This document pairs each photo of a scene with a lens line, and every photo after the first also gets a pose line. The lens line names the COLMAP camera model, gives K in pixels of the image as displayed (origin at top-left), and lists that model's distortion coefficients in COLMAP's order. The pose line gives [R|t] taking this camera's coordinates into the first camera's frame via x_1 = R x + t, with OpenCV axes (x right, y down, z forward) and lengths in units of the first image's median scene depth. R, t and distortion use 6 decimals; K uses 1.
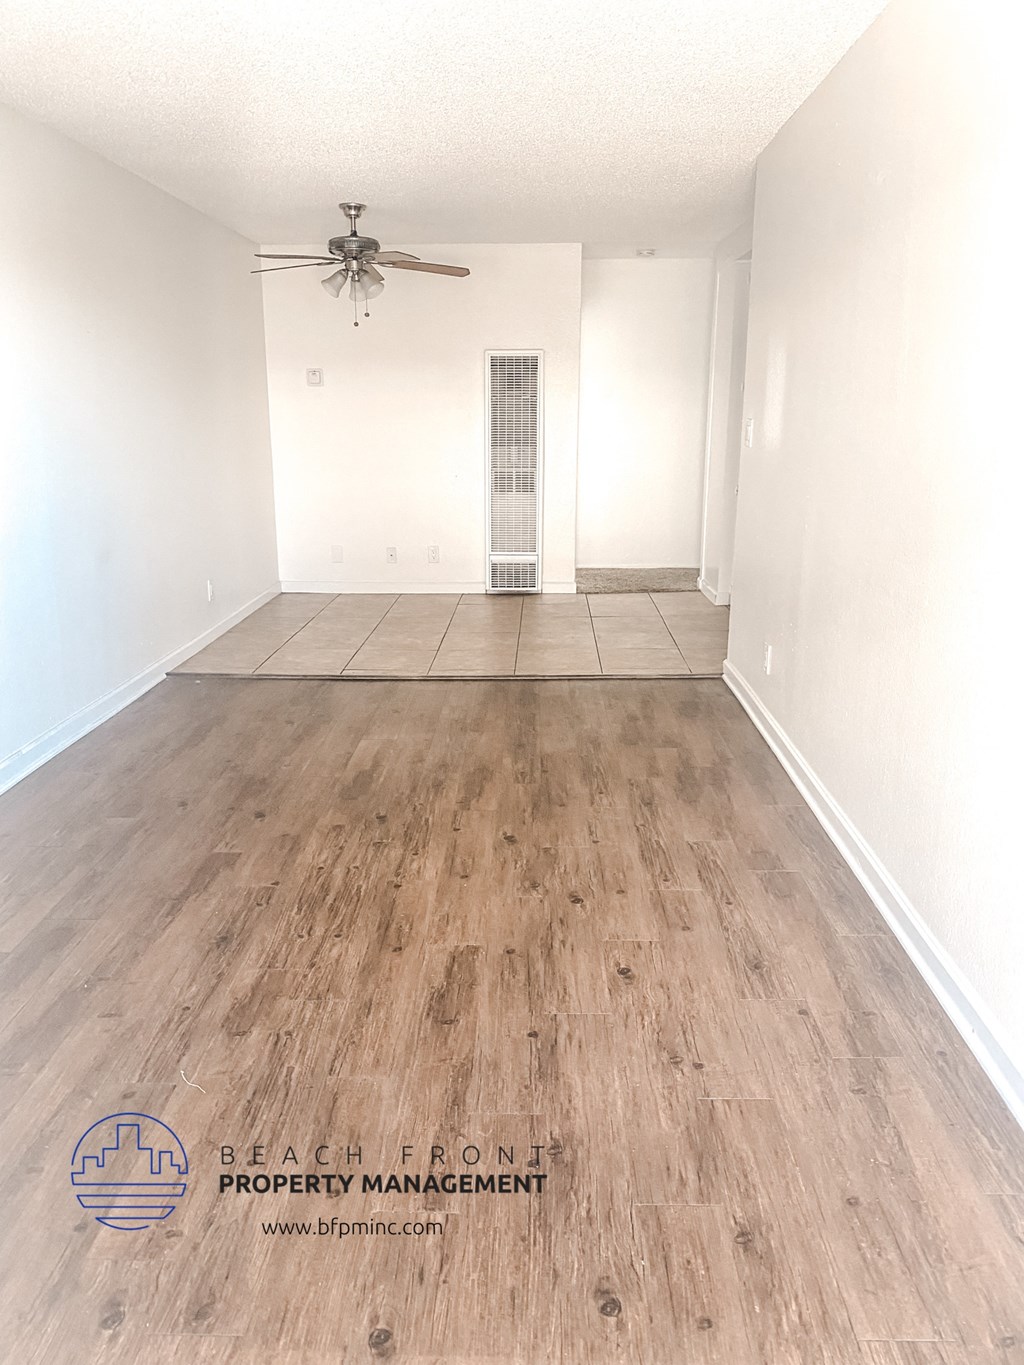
lens RADIAL K [[1012.9, 0, 512.0], [0, 1012.9, 682.5], [0, 0, 1]] dist [0.008275, 0.000770]
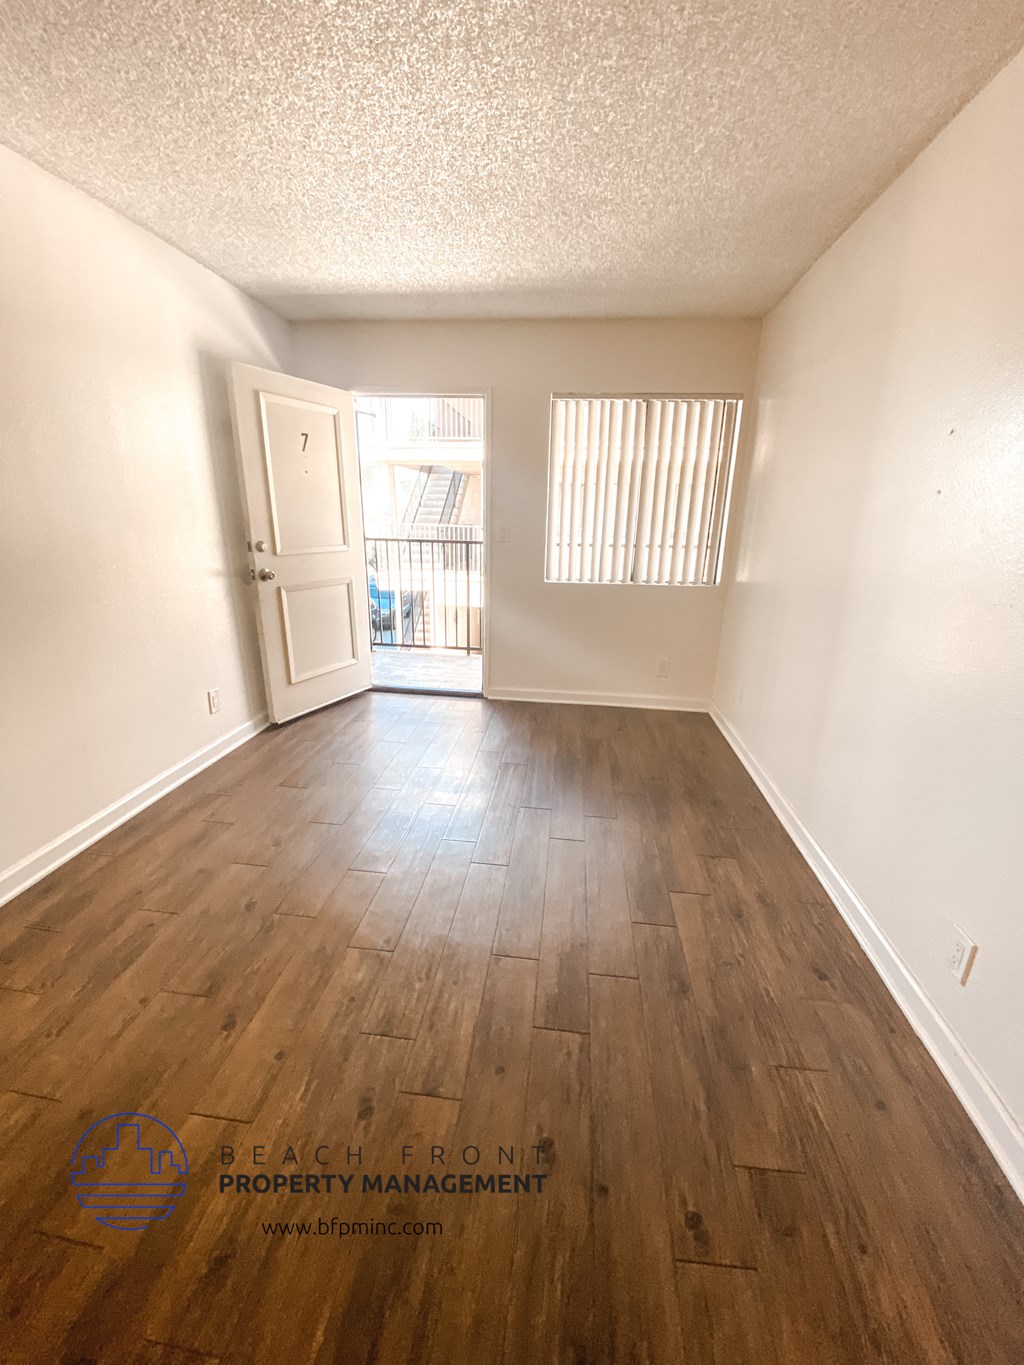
lens RADIAL K [[548.0, 0, 514.5], [0, 548.0, 681.5], [0, 0, 1]] dist [0.016875, -0.020225]
pose [[-0.996082, -0.048398, 0.074021, -0.288643], [-0.002217, 0.850373, 0.526176, -0.364371], [-0.088411, 0.523950, -0.847148, 1.374766]]
